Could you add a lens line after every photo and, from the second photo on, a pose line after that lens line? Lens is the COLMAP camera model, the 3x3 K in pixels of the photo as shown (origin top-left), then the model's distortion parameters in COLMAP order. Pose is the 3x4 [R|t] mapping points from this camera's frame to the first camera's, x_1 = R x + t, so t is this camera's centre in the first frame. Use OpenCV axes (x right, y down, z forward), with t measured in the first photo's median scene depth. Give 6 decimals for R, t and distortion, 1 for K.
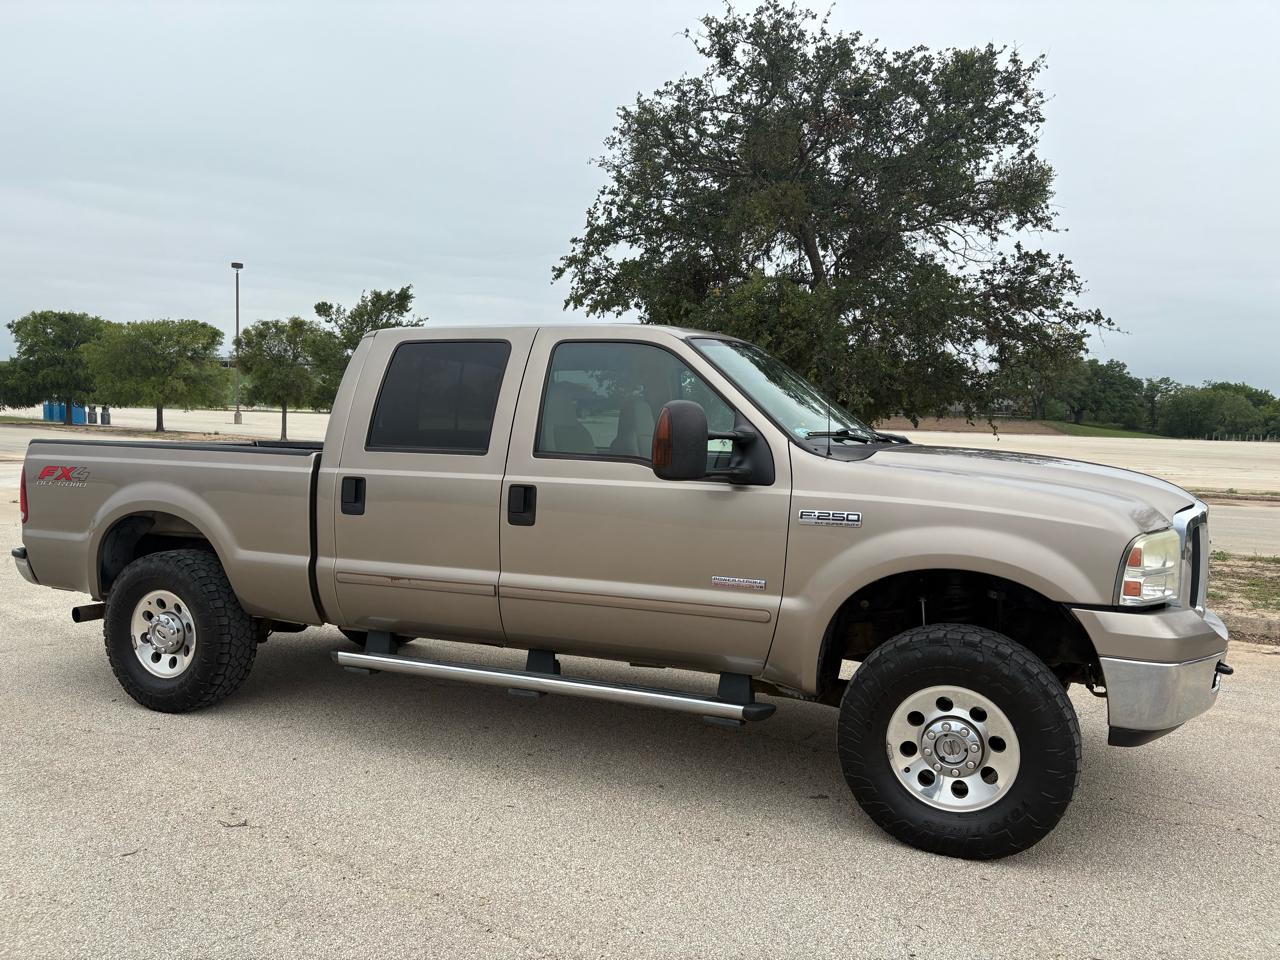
lens RADIAL K [[960.3, 0, 641.2], [0, 960.3, 484.6], [0, 0, 1]] dist [0.041228, -0.045950]
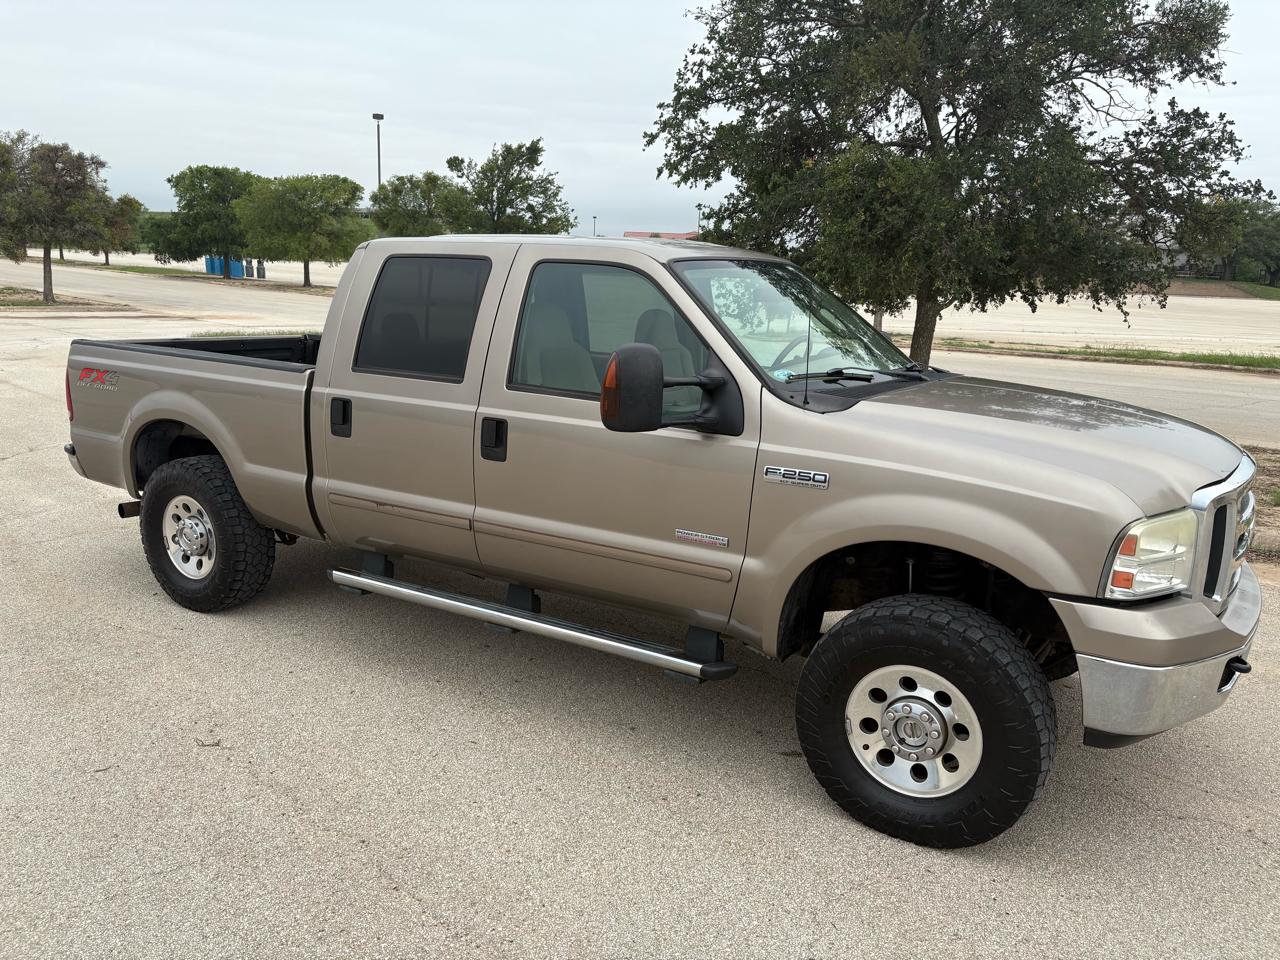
lens RADIAL K [[964.3, 0, 641.7], [0, 964.3, 482.9], [0, 0, 1]] dist [0.040593, -0.054385]
pose [[0.989386, 0.040167, -0.139648, 0.132697], [-0.019569, 0.989112, 0.145857, -0.066361], [0.143986, -0.141576, 0.979400, 0.061977]]
